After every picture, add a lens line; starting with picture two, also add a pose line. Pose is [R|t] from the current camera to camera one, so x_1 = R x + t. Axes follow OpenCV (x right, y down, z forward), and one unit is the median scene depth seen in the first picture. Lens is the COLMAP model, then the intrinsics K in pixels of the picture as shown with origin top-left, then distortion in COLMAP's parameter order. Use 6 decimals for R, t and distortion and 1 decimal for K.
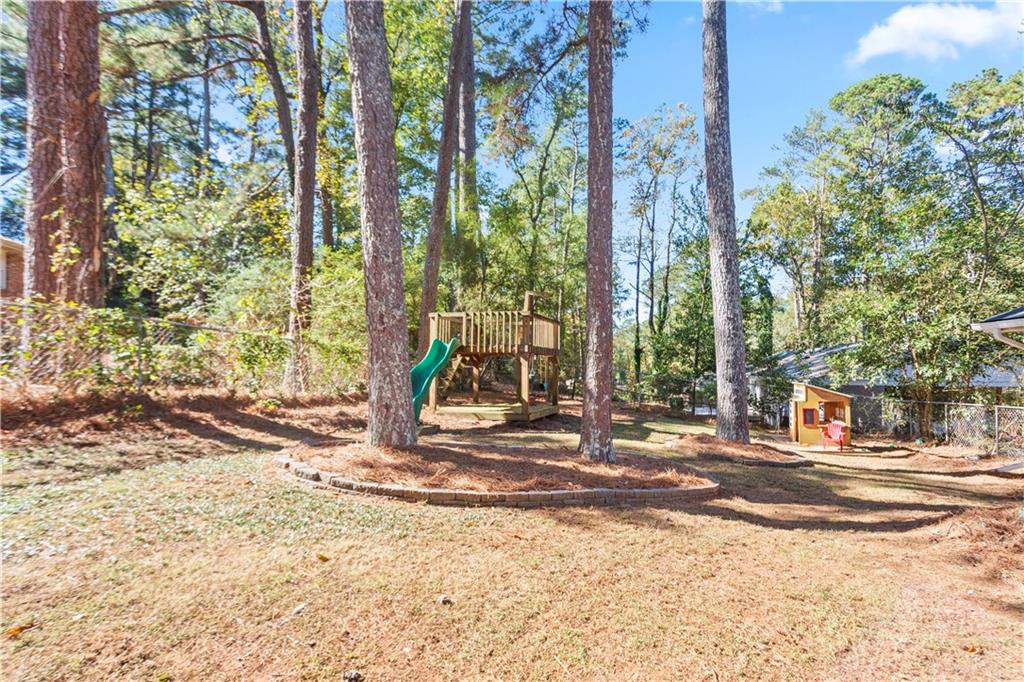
lens RADIAL K [[513.8, 0, 517.6], [0, 513.8, 364.3], [0, 0, 1]] dist [-0.002664, -0.000086]
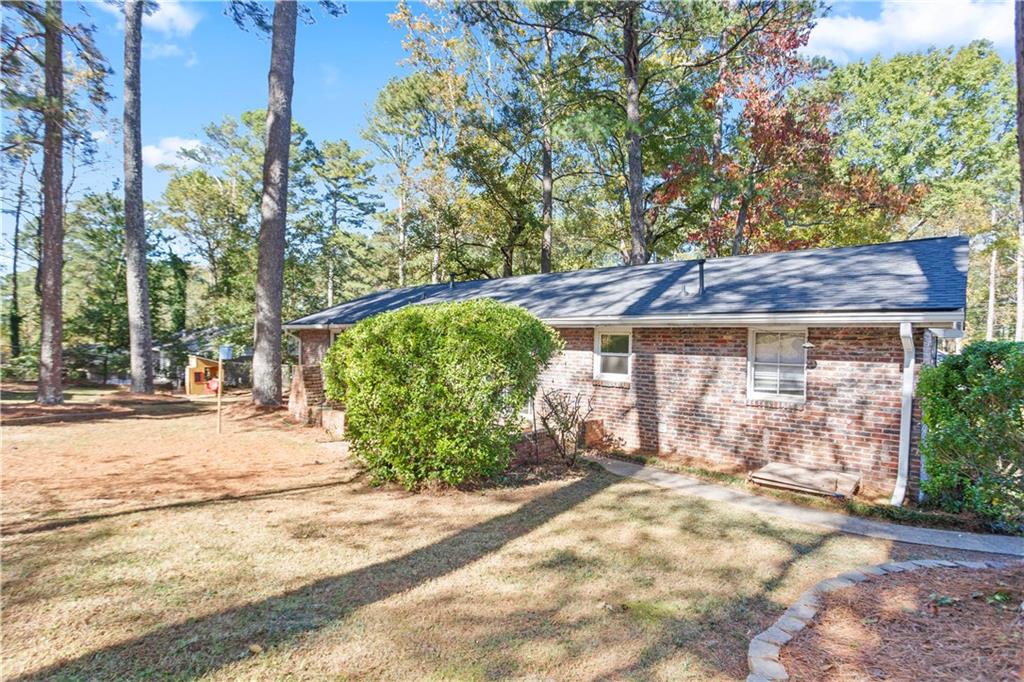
lens RADIAL K [[513.7, 0, 512.0], [0, 513.7, 341.0], [0, 0, 1]] dist [0.001769, 0.001131]
pose [[0.526360, 0.004374, 0.850251, -0.265500], [-0.016259, 0.999856, 0.004921, -0.032265], [-0.850106, -0.016414, 0.526355, -0.643028]]
